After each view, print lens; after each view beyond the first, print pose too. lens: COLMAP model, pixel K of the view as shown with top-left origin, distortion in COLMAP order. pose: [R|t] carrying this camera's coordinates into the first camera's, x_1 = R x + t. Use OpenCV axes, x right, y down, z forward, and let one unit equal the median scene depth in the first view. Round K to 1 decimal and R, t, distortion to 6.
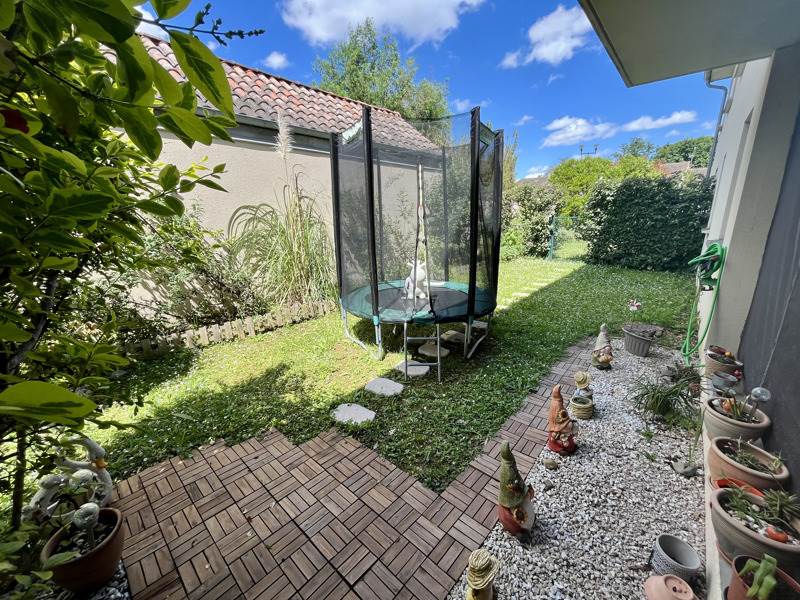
lens RADIAL K [[322.2, 0, 398.7], [0, 322.2, 298.6], [0, 0, 1]] dist [0.001102, -0.000282]
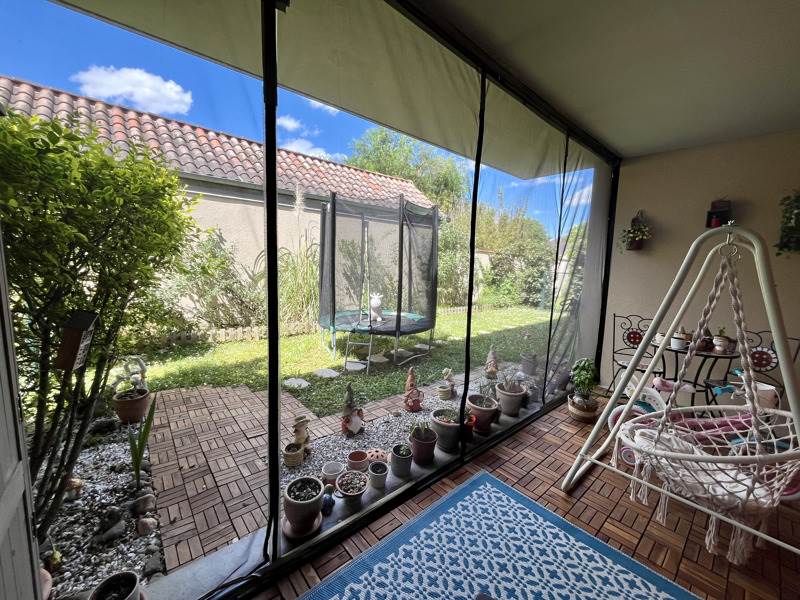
lens RADIAL K [[322.2, 0, 398.7], [0, 322.2, 298.6], [0, 0, 1]] dist [0.001102, -0.000282]
pose [[0.989622, 0.067181, -0.127024, 0.337457], [-0.085138, 0.986243, -0.141691, 0.094268], [0.115757, 0.151035, 0.981727, -0.330845]]
